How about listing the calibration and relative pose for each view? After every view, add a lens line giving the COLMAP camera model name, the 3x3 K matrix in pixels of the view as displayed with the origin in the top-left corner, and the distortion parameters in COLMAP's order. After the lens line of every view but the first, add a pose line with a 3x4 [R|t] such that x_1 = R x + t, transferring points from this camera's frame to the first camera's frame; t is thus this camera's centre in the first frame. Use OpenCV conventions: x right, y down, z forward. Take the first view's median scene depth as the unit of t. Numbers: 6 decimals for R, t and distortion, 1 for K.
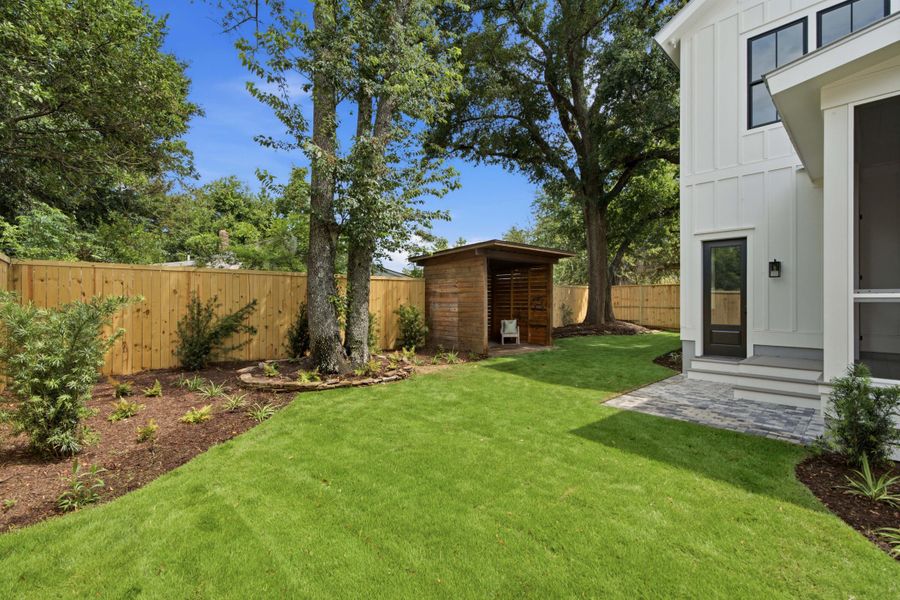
lens RADIAL K [[403.7, 0, 452.0], [0, 403.7, 303.1], [0, 0, 1]] dist [-0.001042, 0.000066]
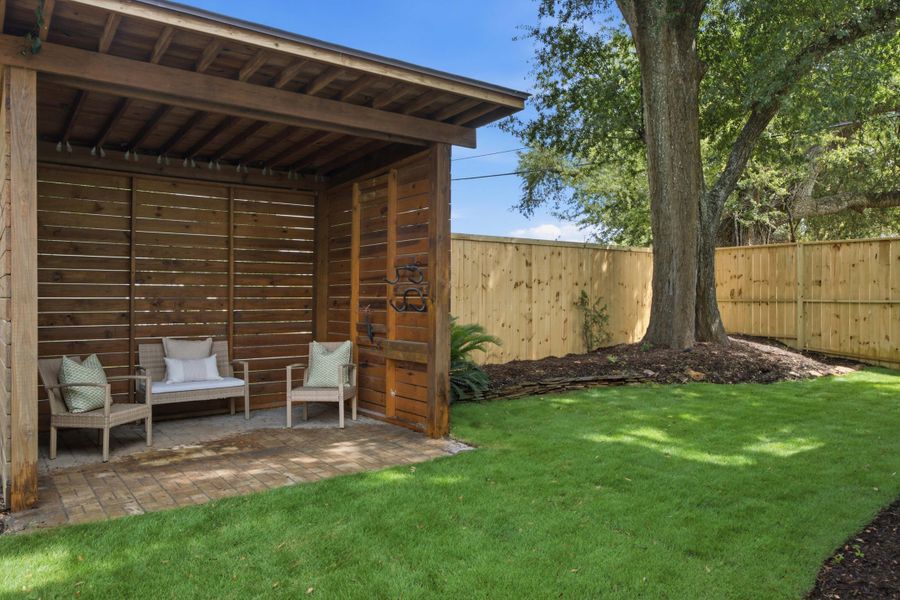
lens RADIAL K [[634.3, 0, 448.4], [0, 634.3, 302.1], [0, 0, 1]] dist [-0.000755, -0.000086]
pose [[0.995317, 0.000072, -0.096660, 0.268064], [0.000496, 0.999983, 0.005848, 0.008705], [0.096659, -0.005869, 0.995300, 0.516964]]
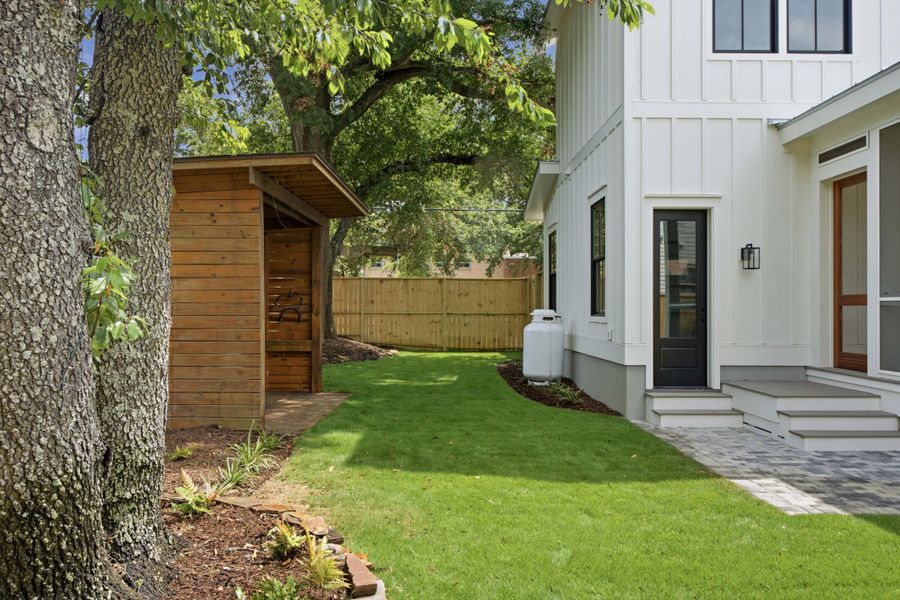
lens RADIAL K [[634.3, 0, 448.4], [0, 634.3, 302.1], [0, 0, 1]] dist [-0.000755, -0.000086]
pose [[0.683156, 0.006629, 0.730243, -0.196566], [-0.000080, 0.999959, -0.009003, 0.002070], [-0.730273, 0.006092, 0.683128, 0.324406]]
